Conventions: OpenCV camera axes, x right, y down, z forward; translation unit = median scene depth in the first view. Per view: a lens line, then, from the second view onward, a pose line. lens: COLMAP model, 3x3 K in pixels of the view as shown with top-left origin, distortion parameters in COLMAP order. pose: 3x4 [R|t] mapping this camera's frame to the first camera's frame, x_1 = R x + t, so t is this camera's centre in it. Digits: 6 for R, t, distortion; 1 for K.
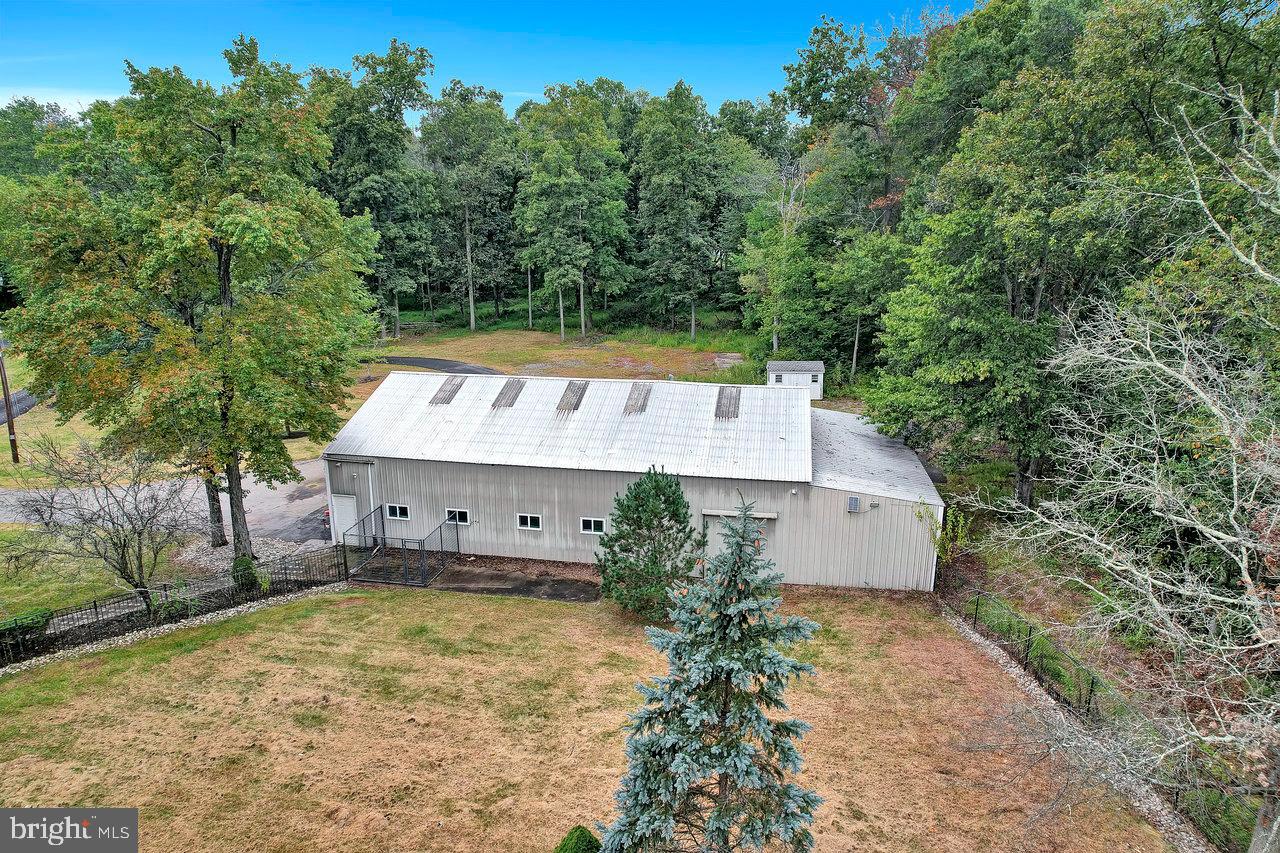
lens RADIAL K [[849.0, 0, 640.0], [0, 849.0, 426.5], [0, 0, 1]] dist [-0.001206, -0.000089]
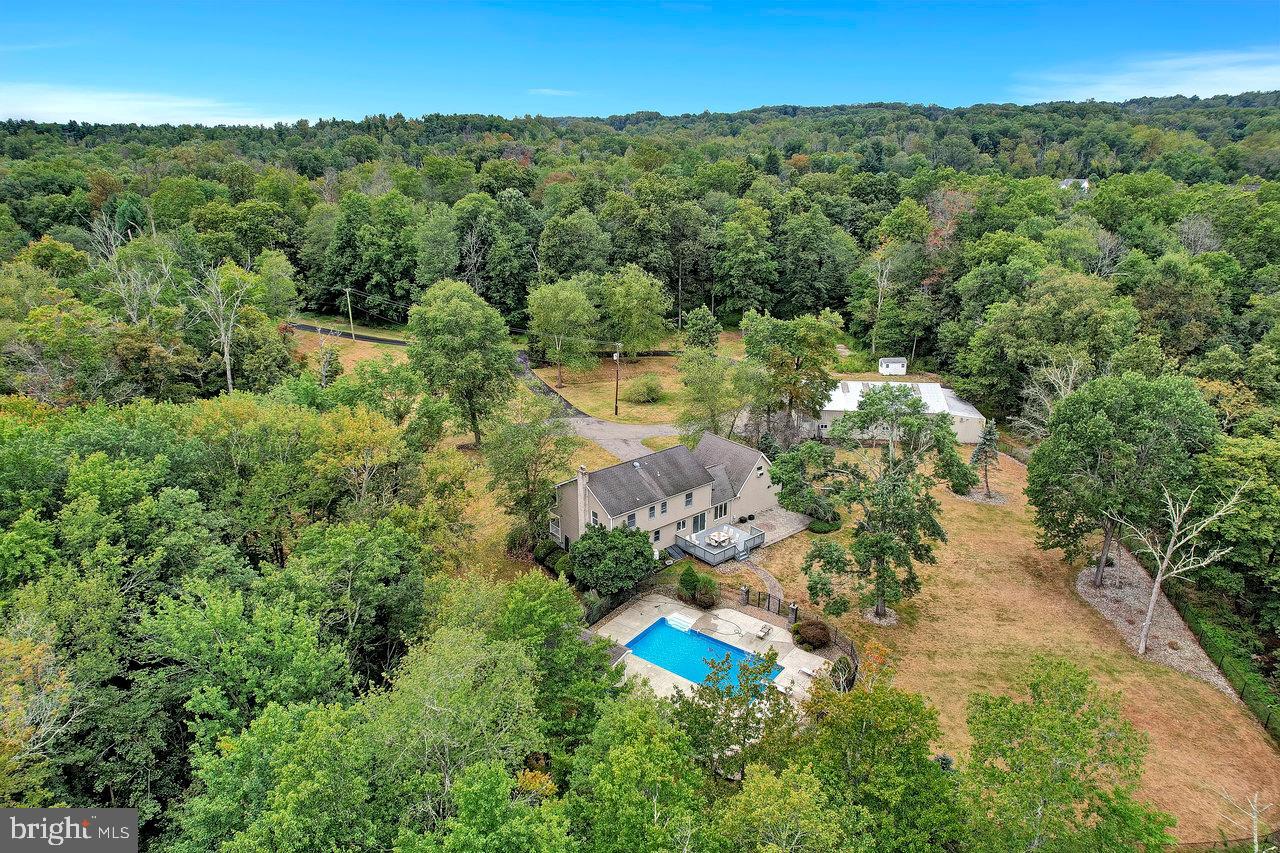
lens RADIAL K [[849.0, 0, 640.0], [0, 849.0, 426.5], [0, 0, 1]] dist [-0.001206, -0.000089]
pose [[0.995813, -0.034955, 0.084463, -1.275064], [0.027127, 0.995380, 0.092107, -0.224194], [-0.087292, -0.089430, 0.992160, -2.223895]]
